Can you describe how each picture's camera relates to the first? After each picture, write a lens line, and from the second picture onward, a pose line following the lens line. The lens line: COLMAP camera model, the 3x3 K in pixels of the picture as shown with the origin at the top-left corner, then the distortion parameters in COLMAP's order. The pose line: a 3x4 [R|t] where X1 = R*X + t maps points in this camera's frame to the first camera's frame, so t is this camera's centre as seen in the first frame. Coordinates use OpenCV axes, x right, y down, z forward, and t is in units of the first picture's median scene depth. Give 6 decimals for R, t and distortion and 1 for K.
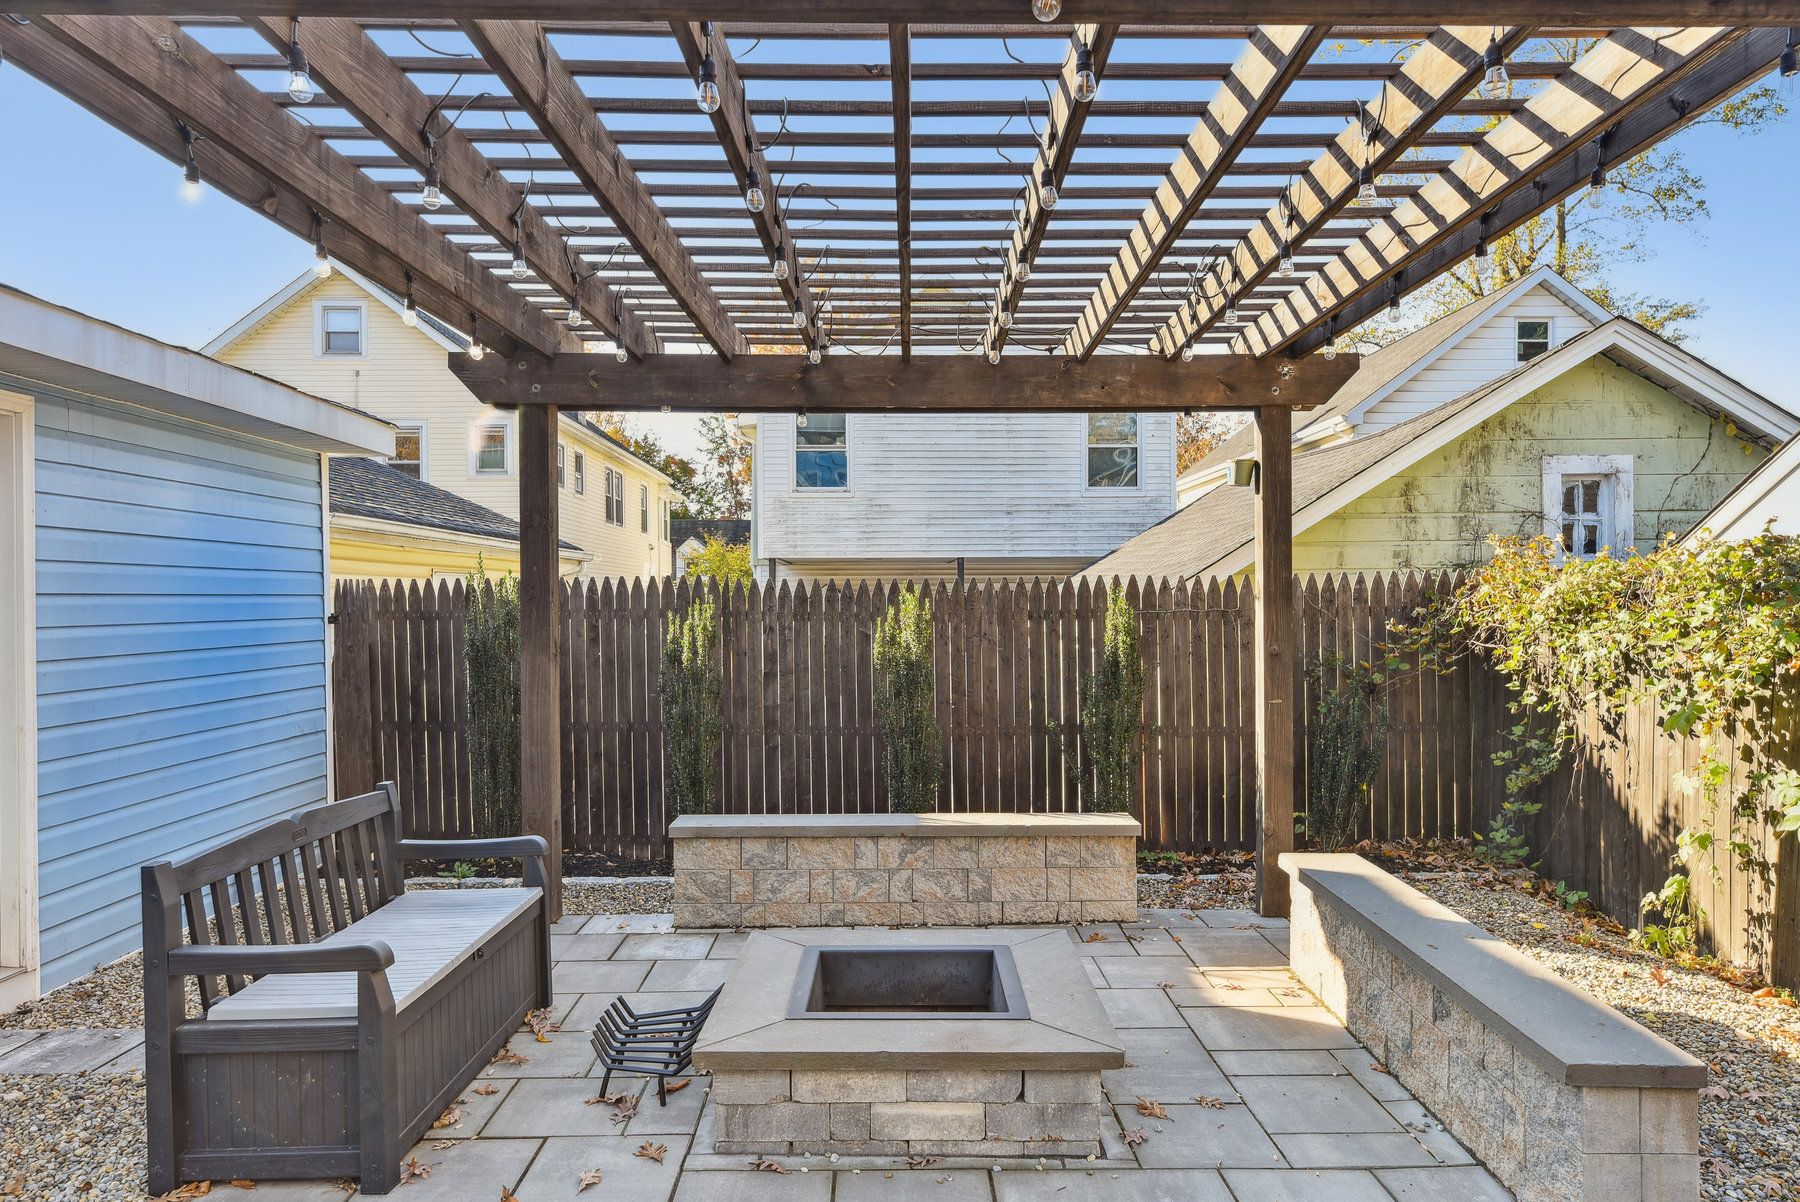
lens RADIAL K [[1174.1, 0, 896.3], [0, 1174.1, 620.3], [0, 0, 1]] dist [0.008724, 0.003208]
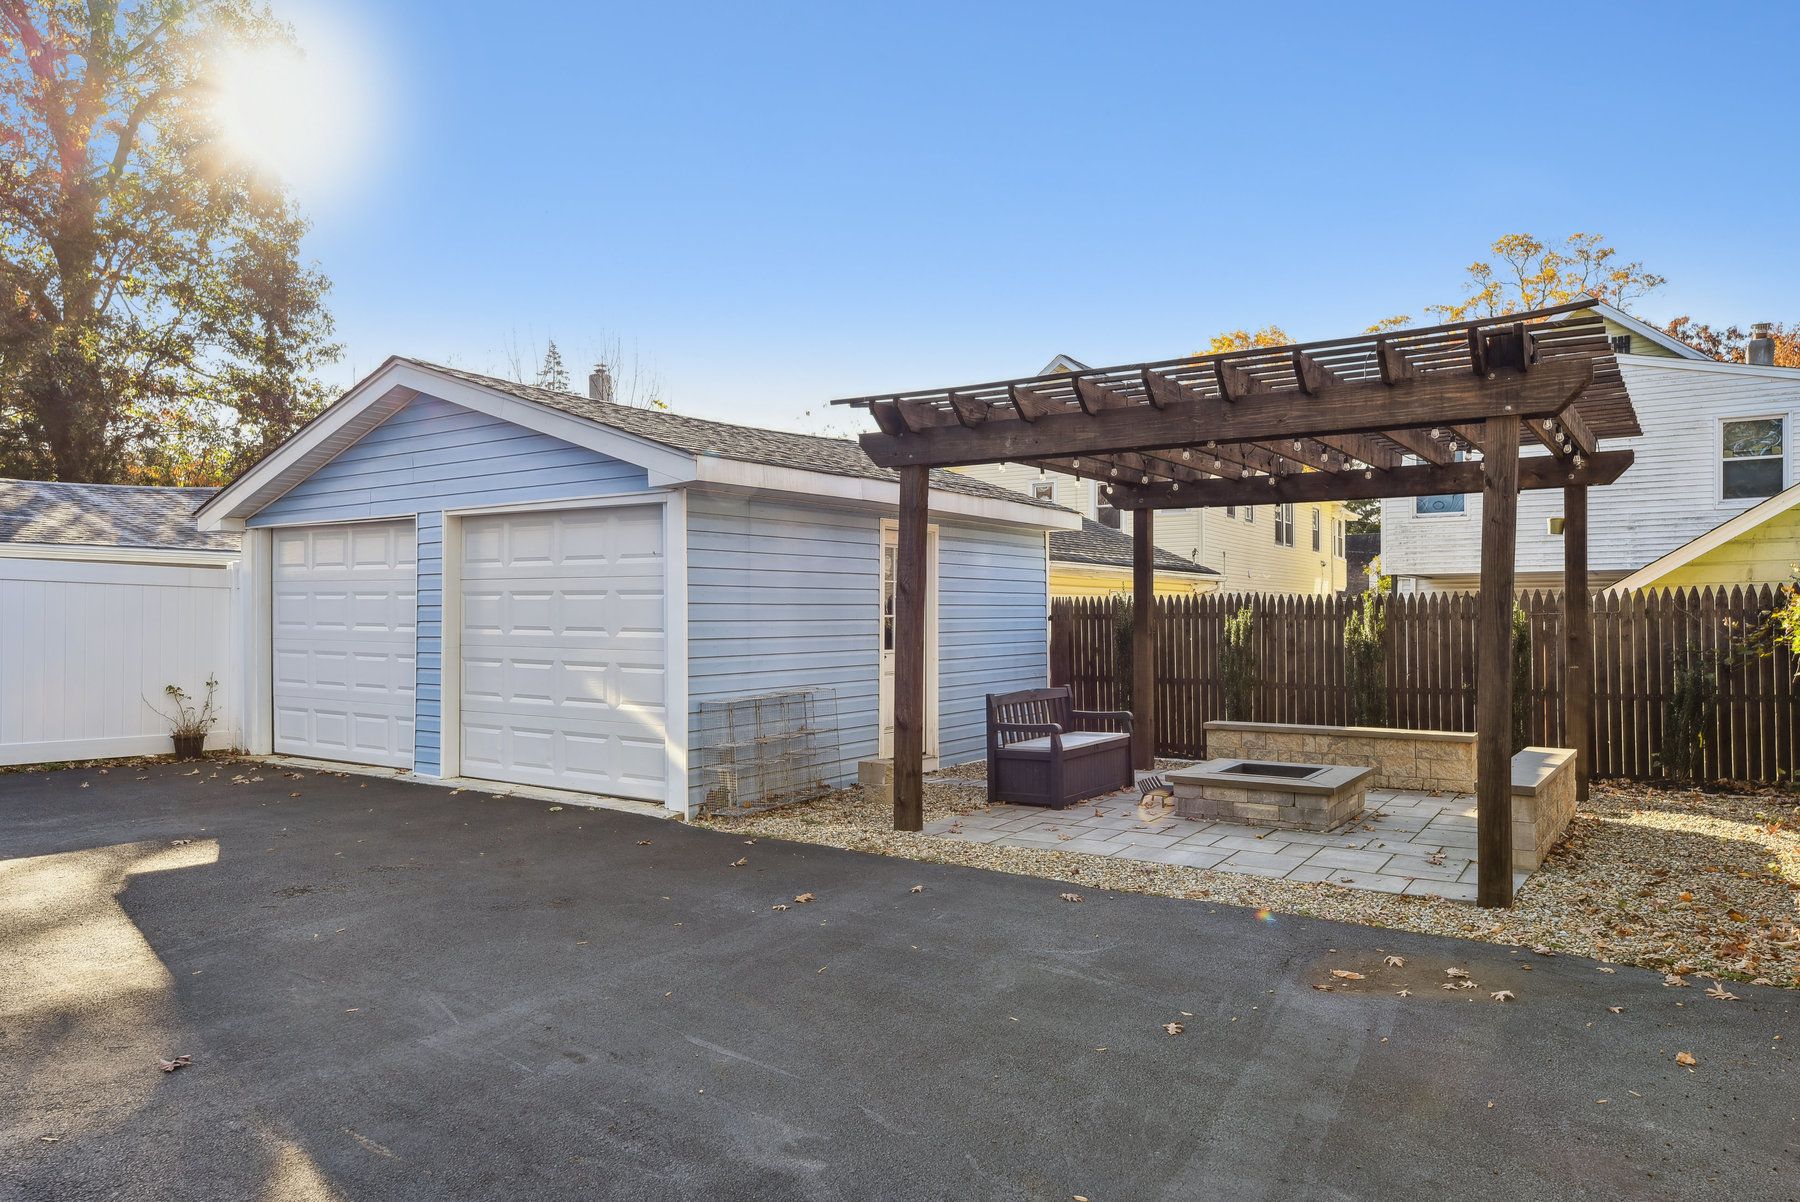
lens RADIAL K [[1174.1, 0, 896.3], [0, 1174.1, 620.3], [0, 0, 1]] dist [0.008724, 0.003208]
pose [[0.831343, 0.001714, -0.555756, 0.437187], [-0.008298, 0.999922, -0.009329, 0.026571], [0.555697, 0.012368, 0.831293, -0.849619]]
